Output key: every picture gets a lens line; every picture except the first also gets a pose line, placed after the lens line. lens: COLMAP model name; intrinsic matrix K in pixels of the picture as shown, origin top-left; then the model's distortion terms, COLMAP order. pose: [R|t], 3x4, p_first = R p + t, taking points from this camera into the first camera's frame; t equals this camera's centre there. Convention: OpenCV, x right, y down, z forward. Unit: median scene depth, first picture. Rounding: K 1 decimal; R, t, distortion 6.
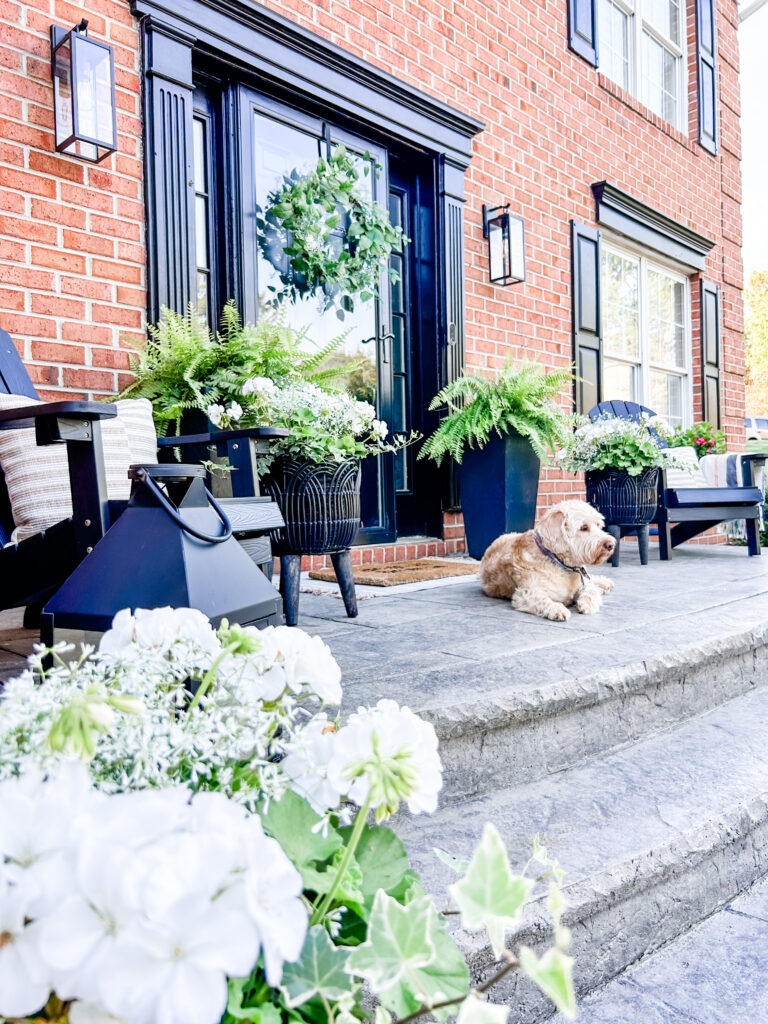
lens RADIAL K [[782.1, 0, 387.2], [0, 782.1, 507.7], [0, 0, 1]] dist [0.011425, -0.012557]
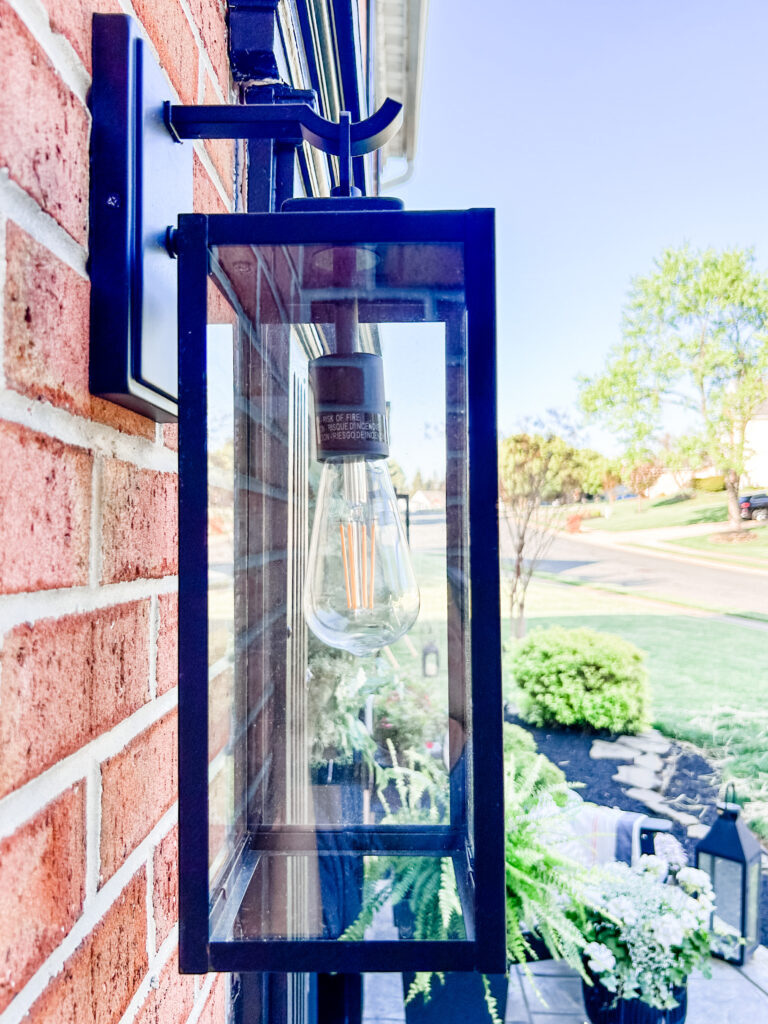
lens RADIAL K [[791.0, 0, 387.4], [0, 791.0, 520.9], [0, 0, 1]] dist [0.024514, -0.026992]
pose [[0.725386, 0.043549, 0.686964, 0.099725], [0.004132, 0.997703, -0.067611, -0.373911], [-0.688330, 0.051883, 0.723540, 1.052630]]
